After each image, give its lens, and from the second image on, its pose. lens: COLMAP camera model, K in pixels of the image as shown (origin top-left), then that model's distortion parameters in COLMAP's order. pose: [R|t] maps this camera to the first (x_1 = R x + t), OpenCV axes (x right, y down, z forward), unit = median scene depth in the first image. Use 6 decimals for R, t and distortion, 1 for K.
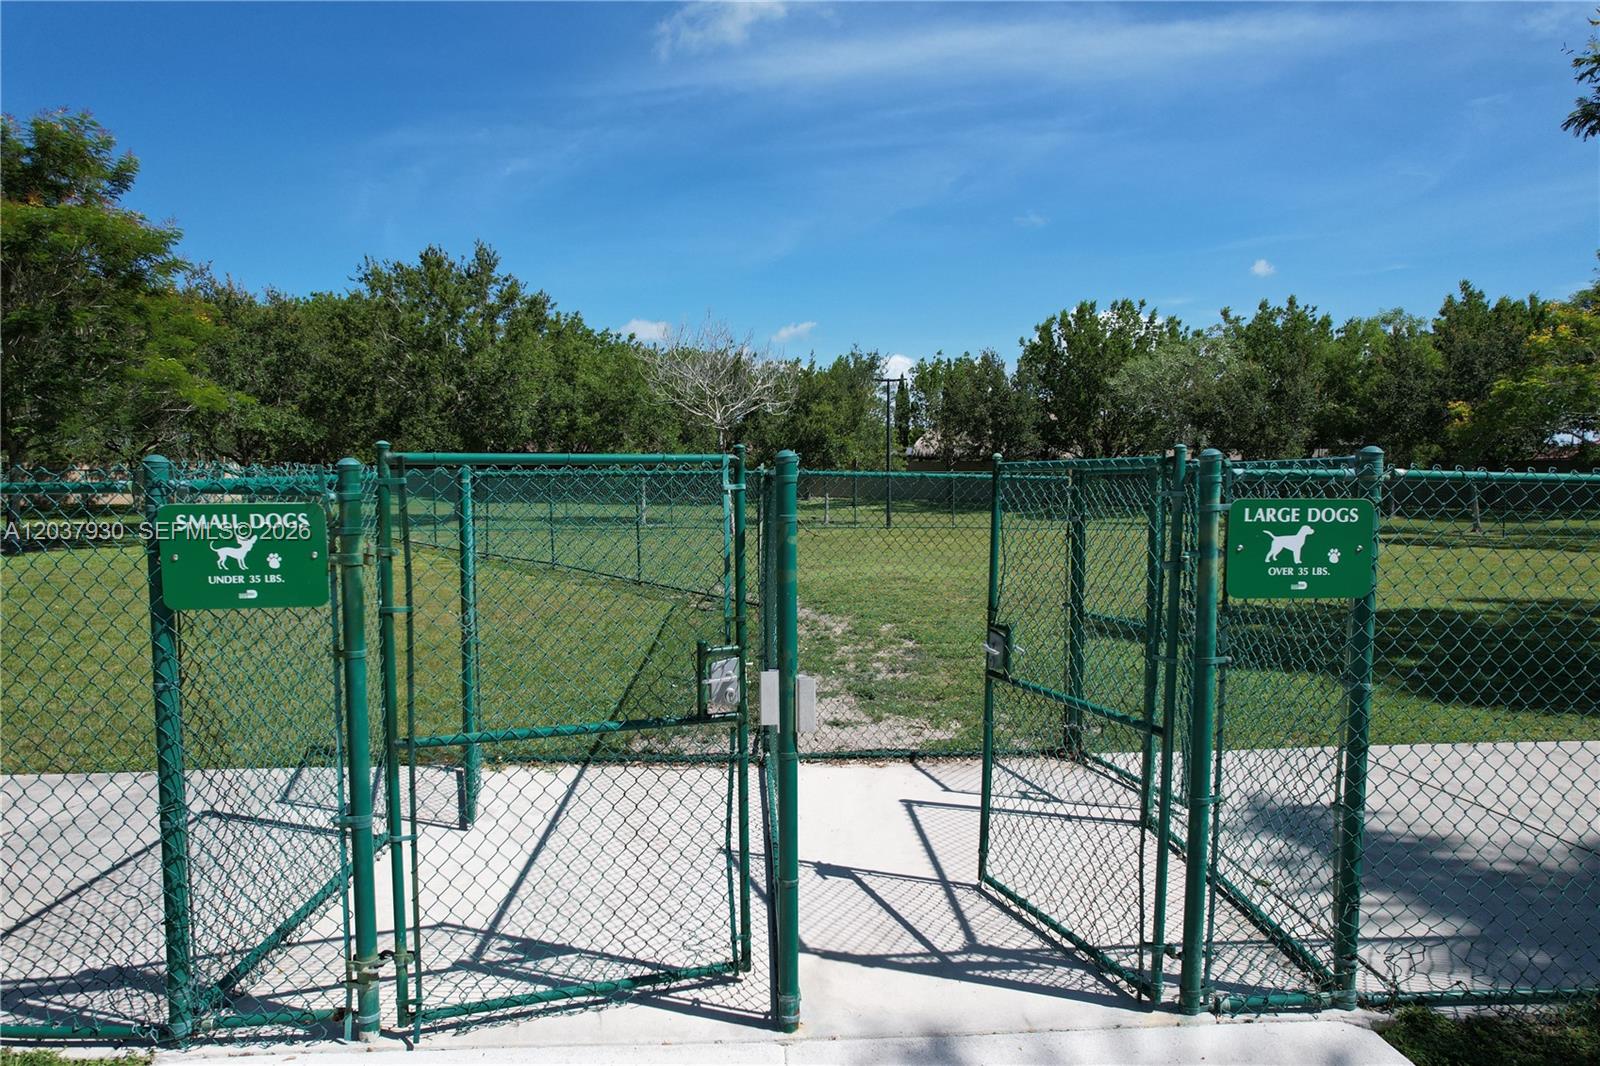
lens RADIAL K [[1020.3, 0, 800.0], [0, 1020.3, 533.0], [0, 0, 1]] dist [-0.070629, 0.066720]
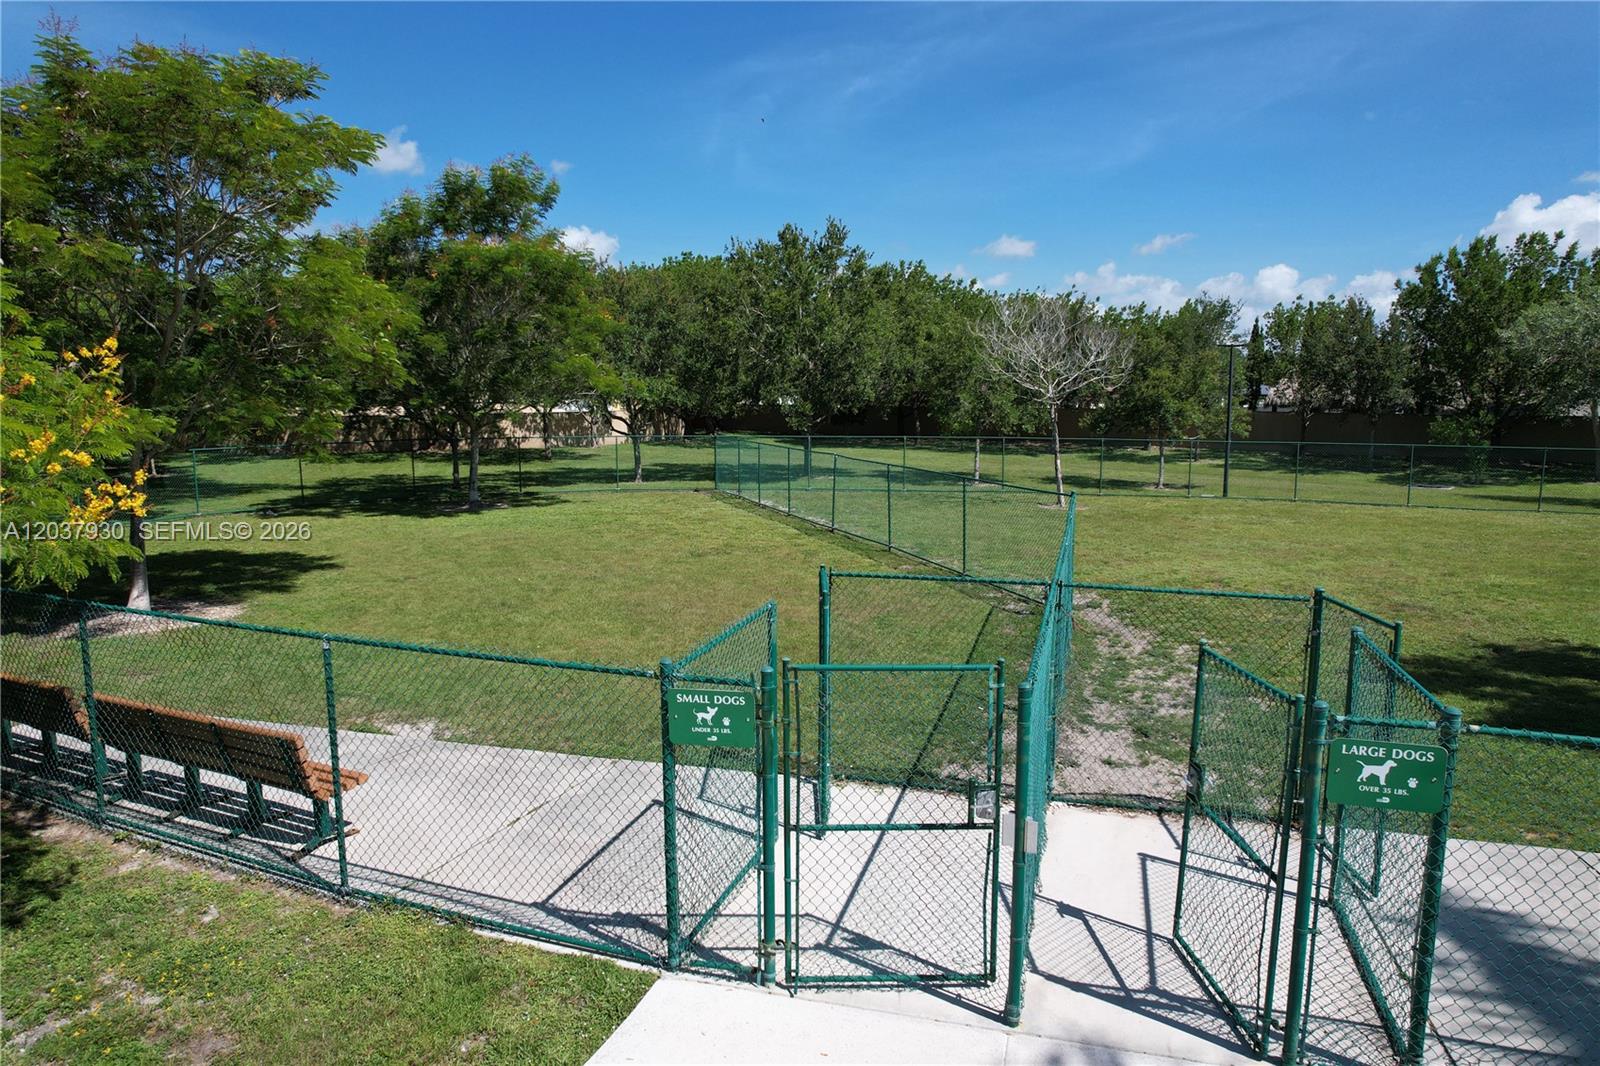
lens RADIAL K [[1026.9, 0, 800.0], [0, 1026.9, 533.0], [0, 0, 1]] dist [-0.092130, 0.084347]
pose [[0.946117, 0.046156, -0.320519, 0.107271], [-0.021430, 0.996544, 0.080250, -0.304143], [0.323115, -0.069057, 0.943837, -0.425248]]
